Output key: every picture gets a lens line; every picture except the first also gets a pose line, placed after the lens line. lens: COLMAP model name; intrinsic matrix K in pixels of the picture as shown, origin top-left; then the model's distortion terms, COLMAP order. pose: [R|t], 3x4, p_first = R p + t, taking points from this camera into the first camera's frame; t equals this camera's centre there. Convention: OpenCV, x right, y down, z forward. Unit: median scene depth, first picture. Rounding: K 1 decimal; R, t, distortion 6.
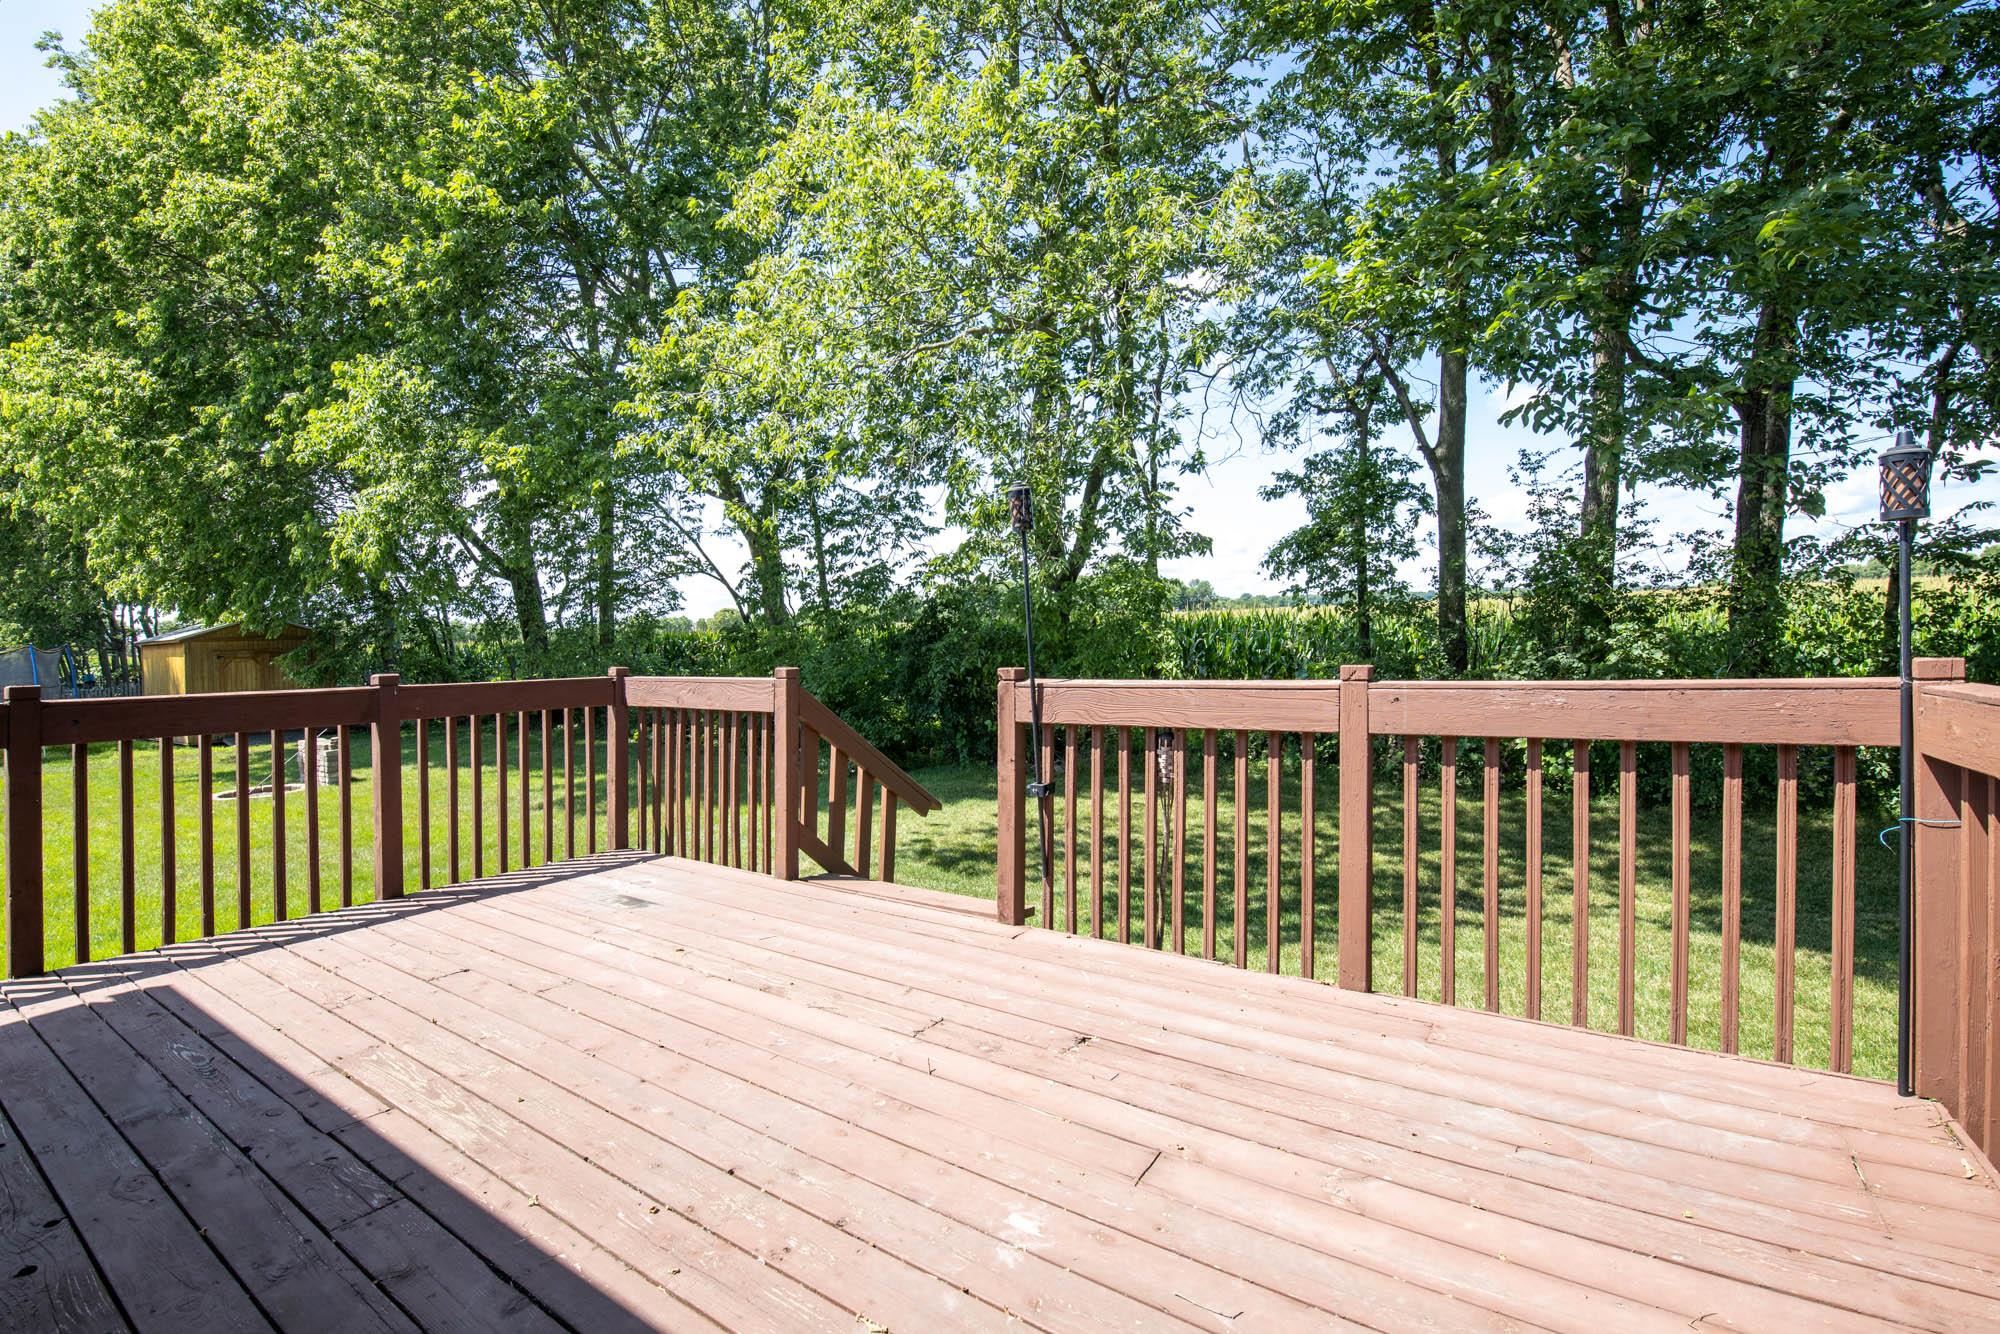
lens RADIAL K [[873.2, 0, 990.2], [0, 873.2, 673.4], [0, 0, 1]] dist [0.001795, 0.000348]
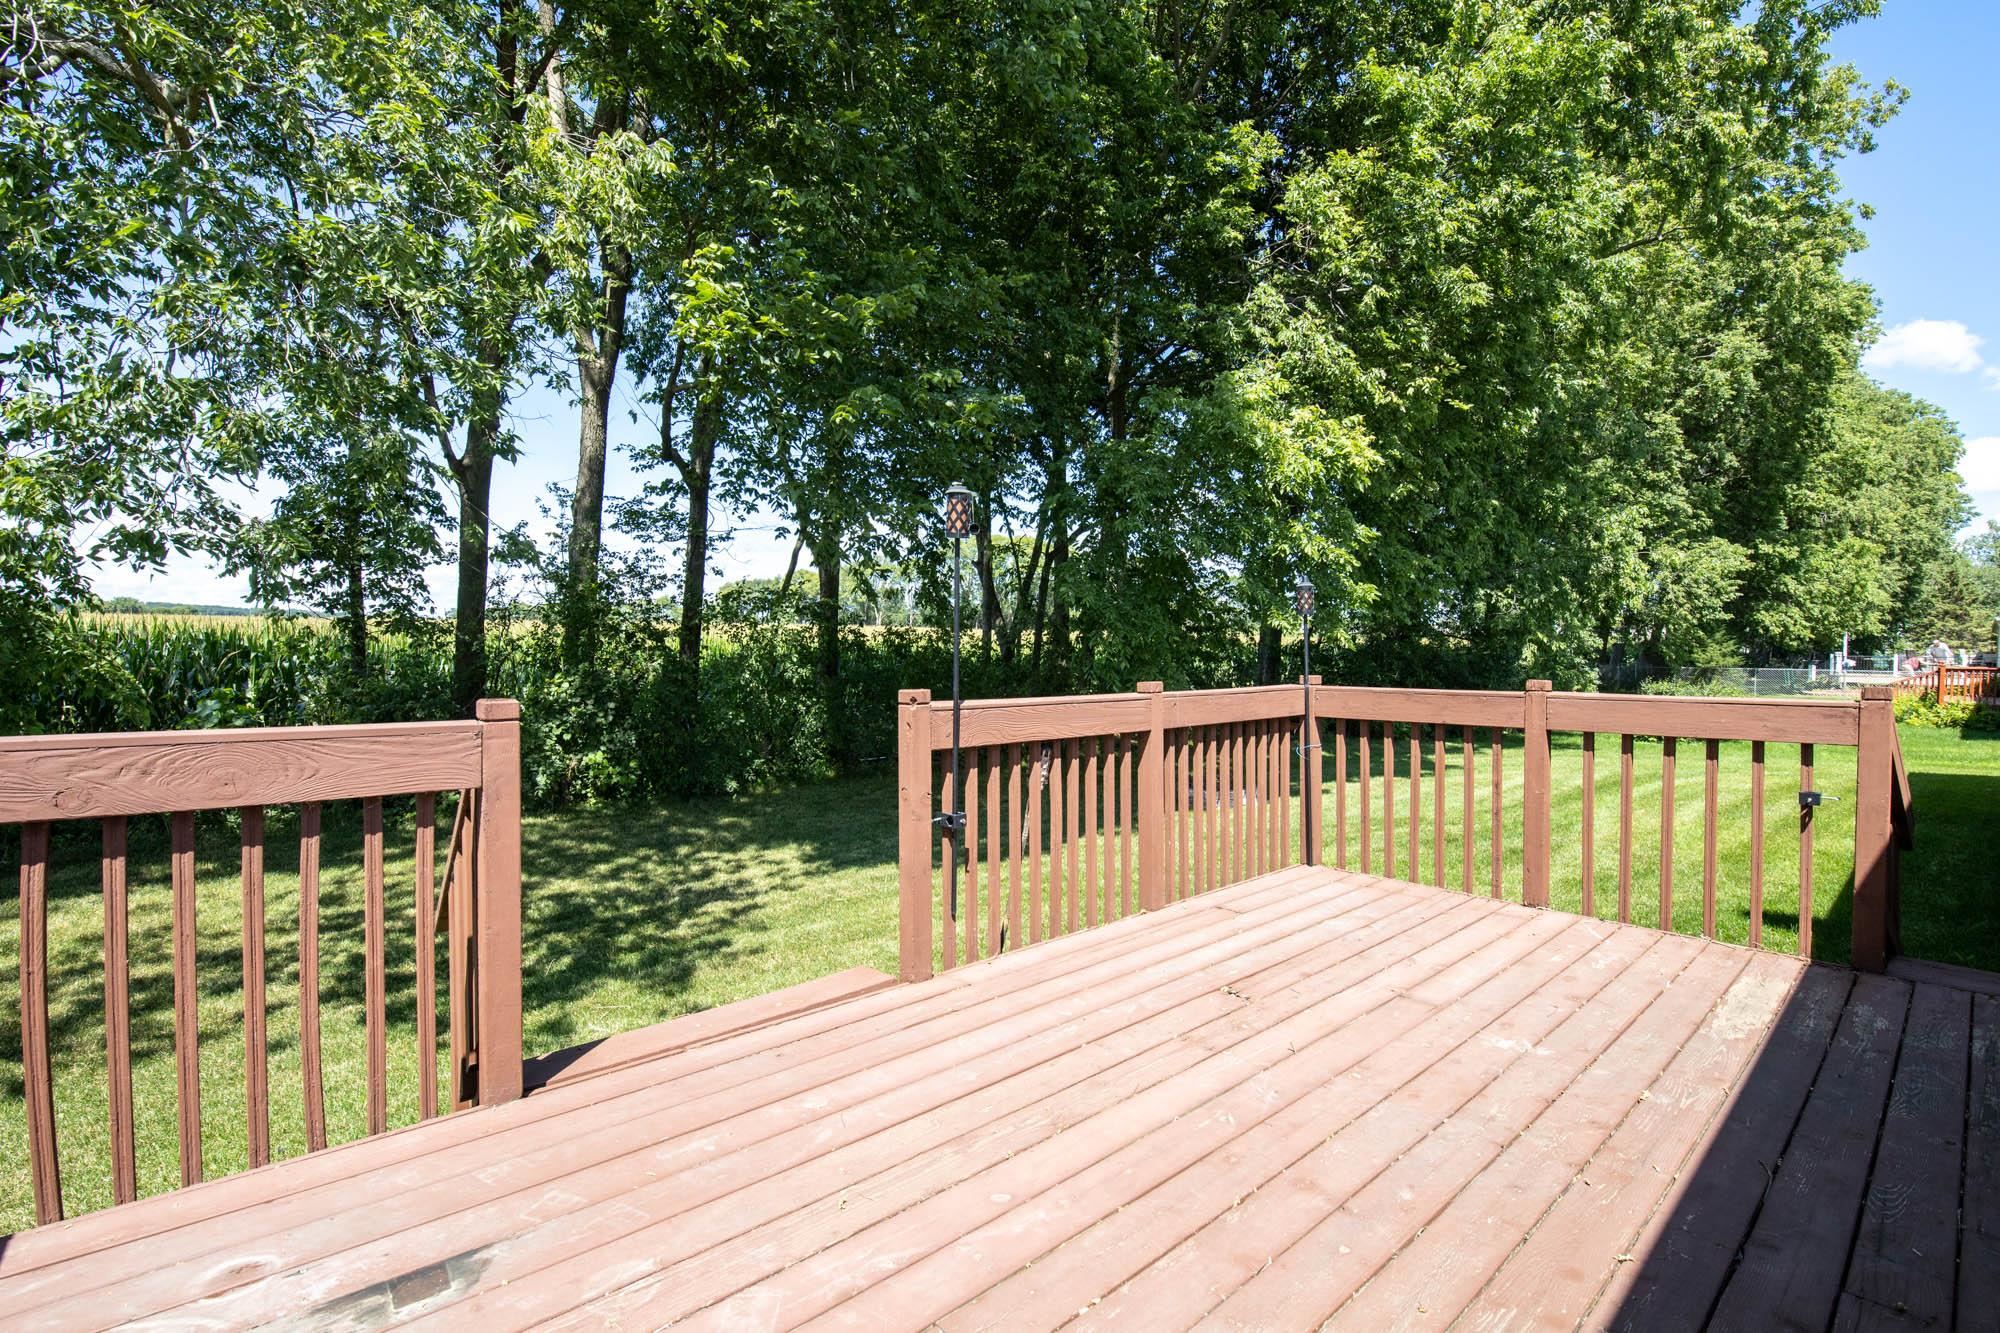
lens RADIAL K [[873.2, 0, 981.3], [0, 873.2, 671.8], [0, 0, 1]] dist [0.001795, 0.000348]
pose [[0.272985, -0.000312, 0.962018, -0.837242], [0.028375, 0.999567, -0.007727, -0.016450], [-0.961600, 0.029406, 0.272876, 0.720941]]
